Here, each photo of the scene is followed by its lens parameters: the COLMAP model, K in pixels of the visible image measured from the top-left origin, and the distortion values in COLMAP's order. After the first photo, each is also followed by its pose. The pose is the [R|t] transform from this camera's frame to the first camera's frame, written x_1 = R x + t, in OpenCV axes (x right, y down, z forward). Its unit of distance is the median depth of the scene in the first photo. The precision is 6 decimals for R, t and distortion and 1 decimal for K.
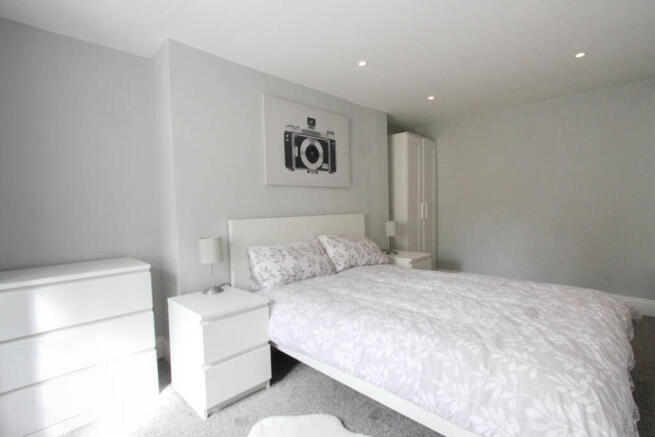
lens RADIAL K [[313.2, 0, 327.5], [0, 313.2, 218.5], [0, 0, 1]] dist [-0.001904, 0.000059]
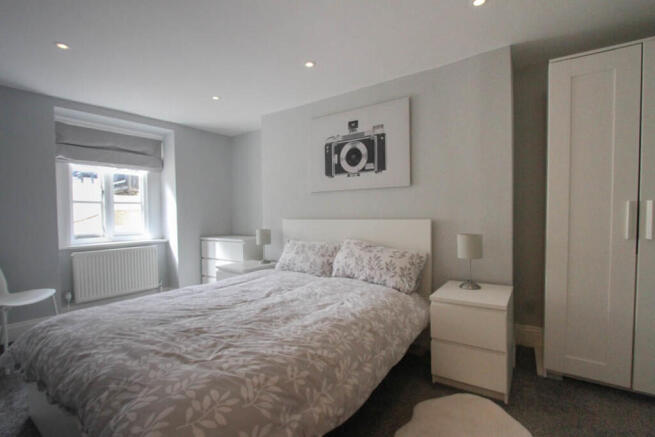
lens RADIAL K [[313.2, 0, 327.5], [0, 313.2, 218.5], [0, 0, 1]] dist [-0.001904, 0.000059]
pose [[0.166640, 0.040670, -0.985179, 0.931411], [-0.026605, 0.998971, 0.036739, -0.046080], [0.985659, 0.020089, 0.167551, 0.763360]]
